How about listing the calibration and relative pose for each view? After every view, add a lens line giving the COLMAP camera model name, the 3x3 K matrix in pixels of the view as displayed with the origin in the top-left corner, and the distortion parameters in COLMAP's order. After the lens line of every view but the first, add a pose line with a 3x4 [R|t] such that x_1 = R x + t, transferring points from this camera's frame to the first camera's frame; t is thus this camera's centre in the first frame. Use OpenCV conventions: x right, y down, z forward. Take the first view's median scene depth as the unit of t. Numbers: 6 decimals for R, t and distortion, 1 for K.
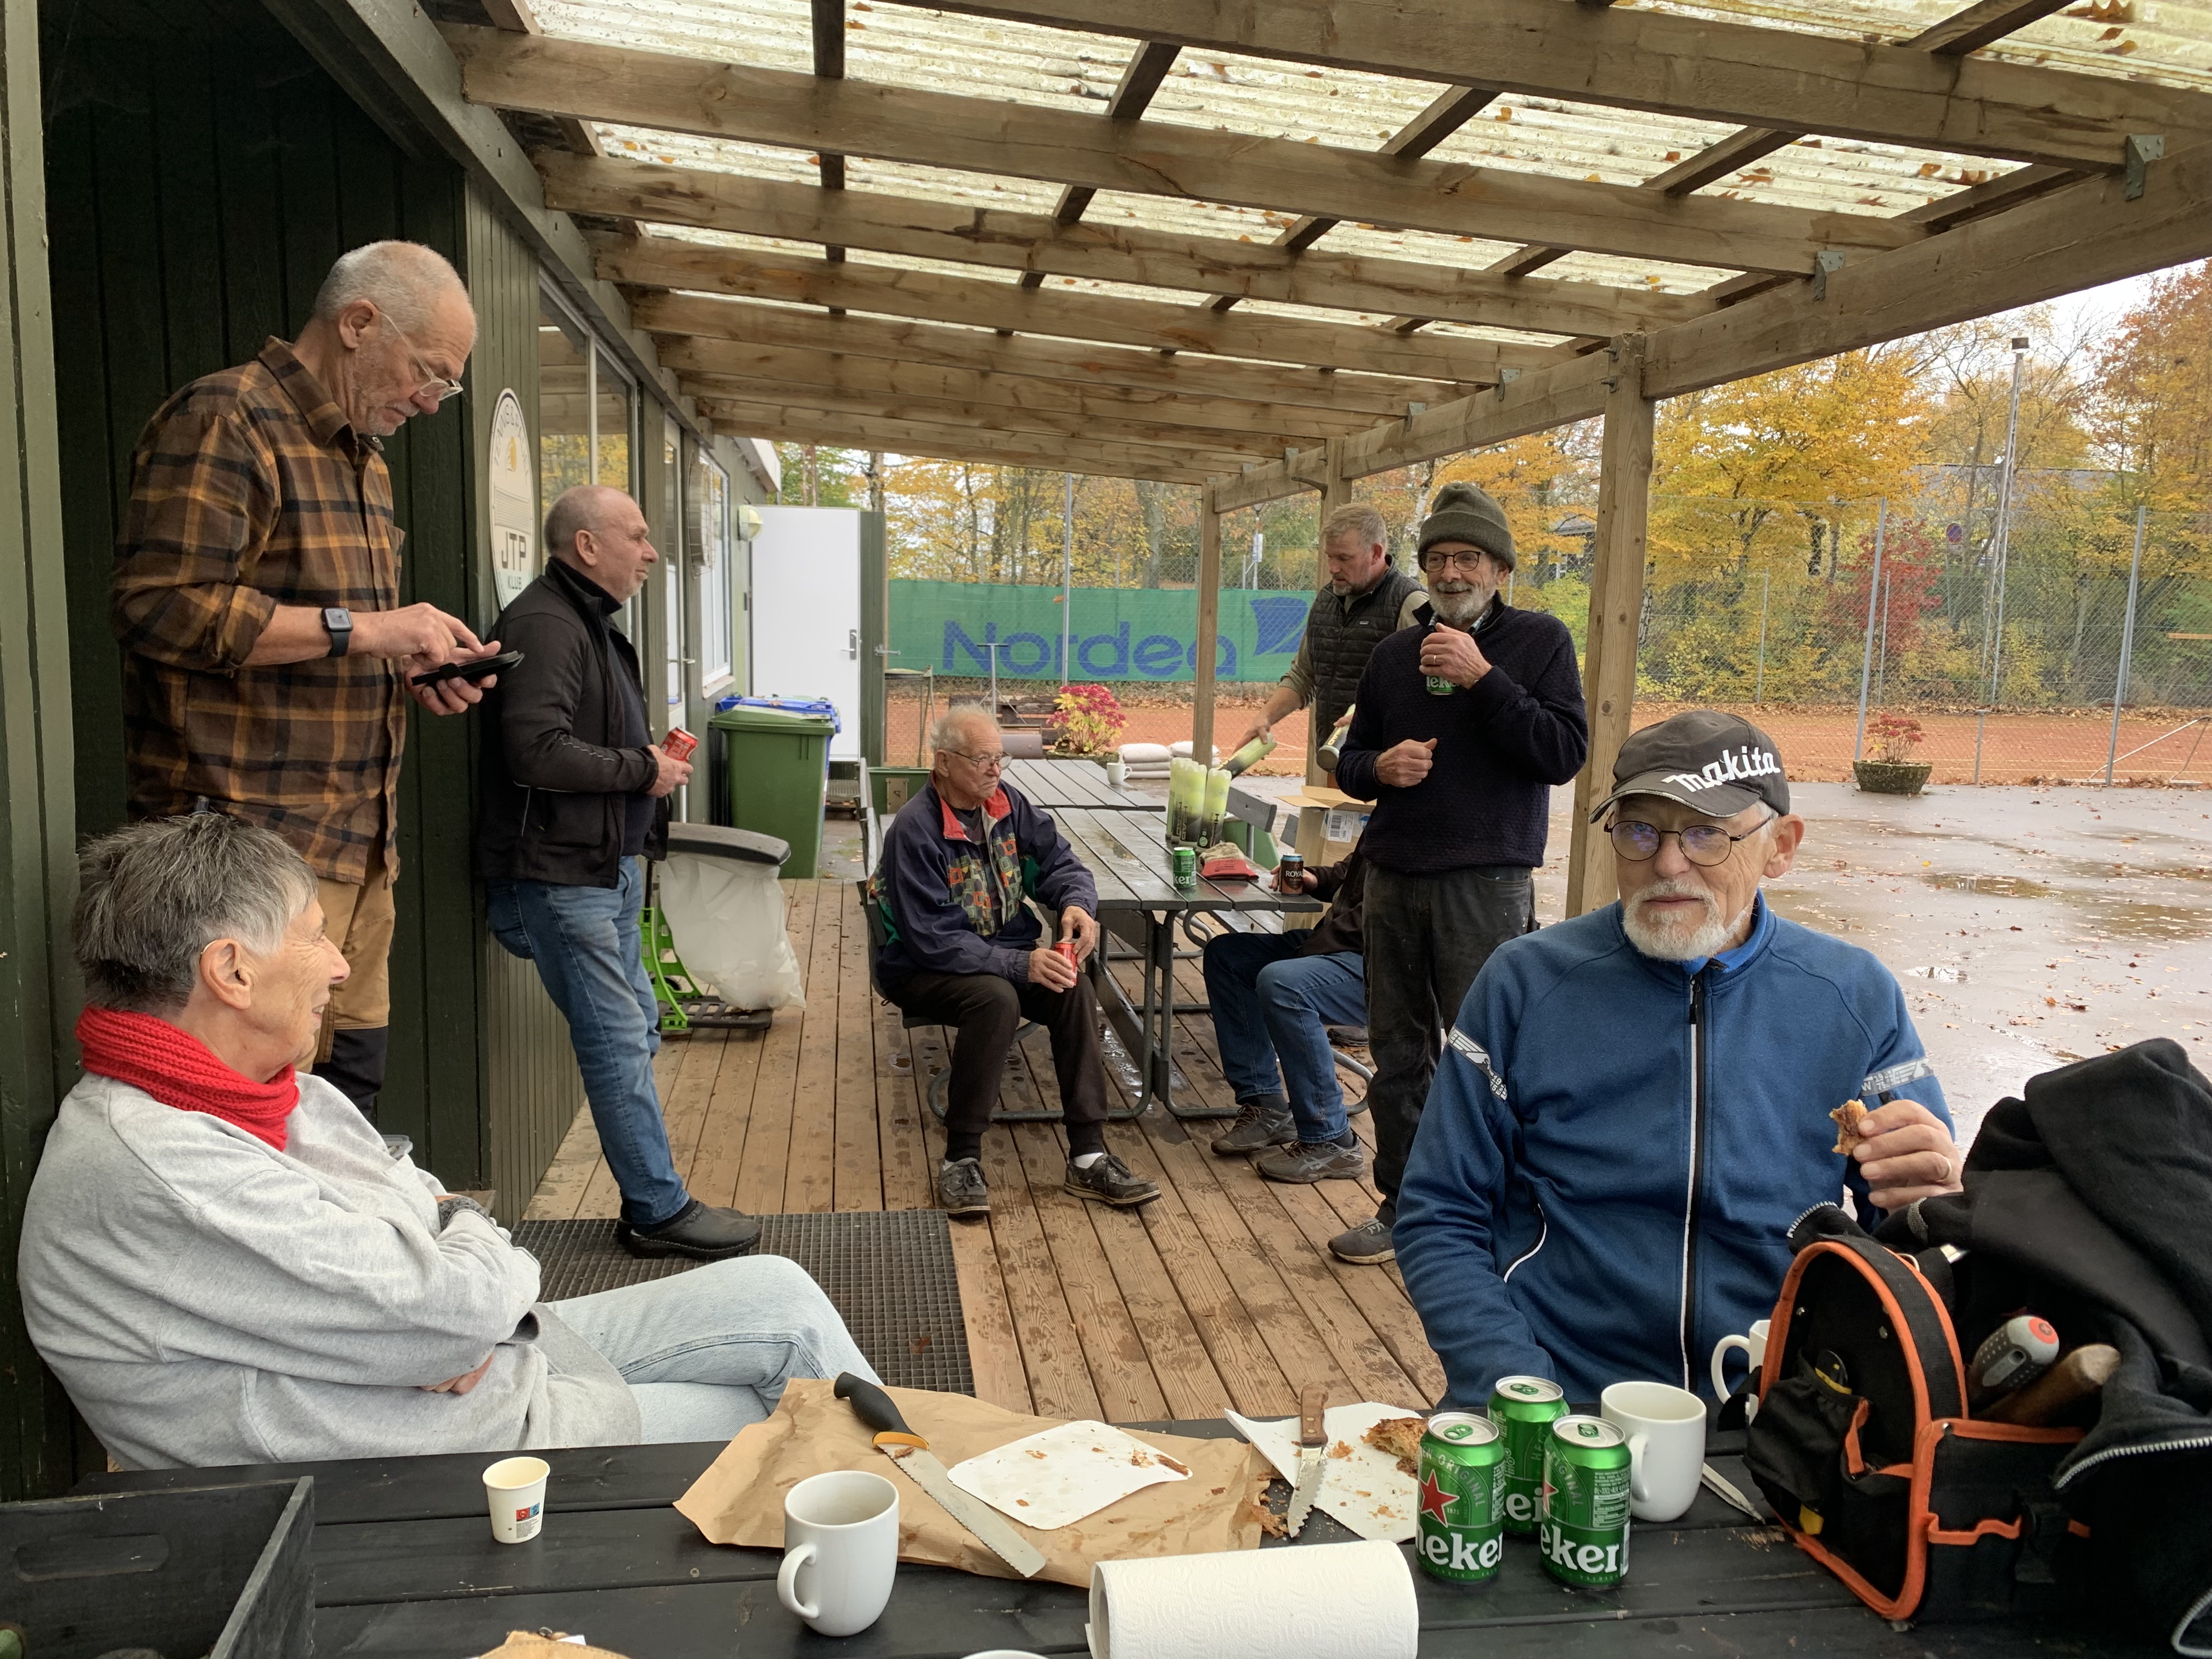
lens RADIAL K [[1713.5, 0, 1088.6], [0, 1713.5, 874.5], [0, 0, 1]] dist [0.038866, -0.008520]
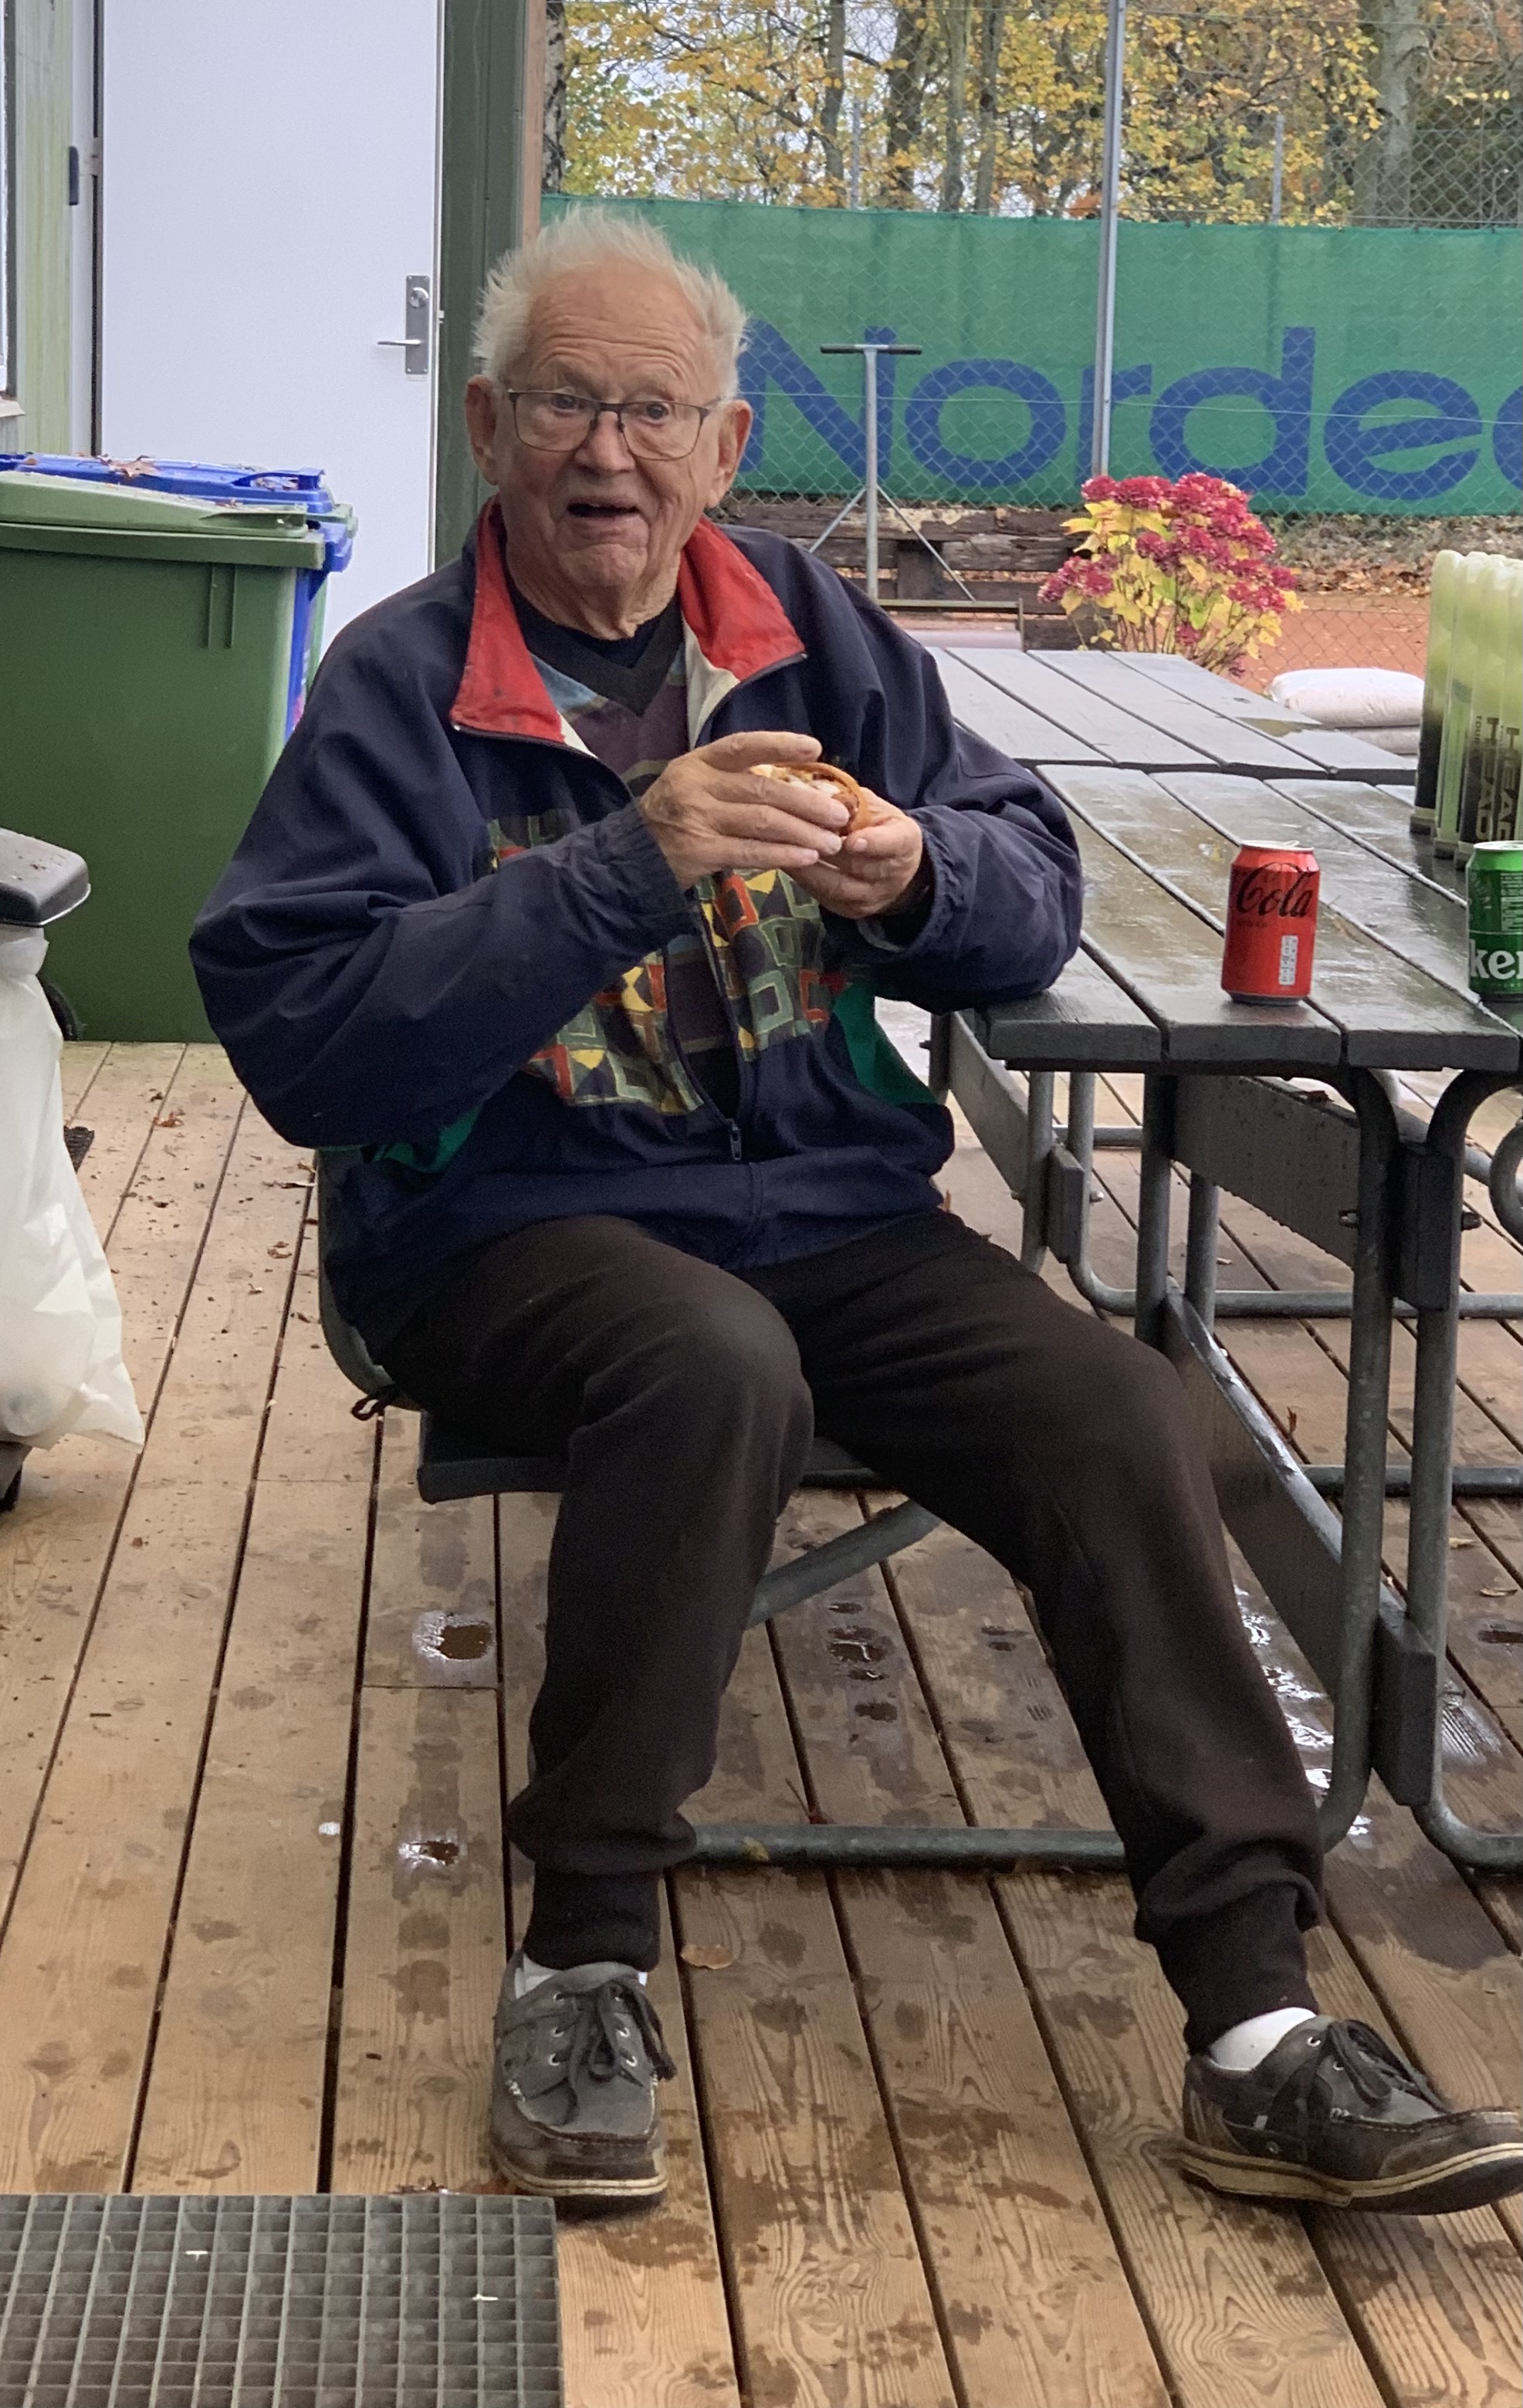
lens RADIAL K [[5163.0, 0, 535.3], [0, 5163.0, 1206.4], [0, 0, 1]] dist [0.011594, -0.062759]
pose [[0.992339, 0.015549, -0.122563, 0.004381], [-0.013570, 0.999764, 0.016968, 0.024466], [0.122798, -0.015174, 0.992316, 0.169010]]
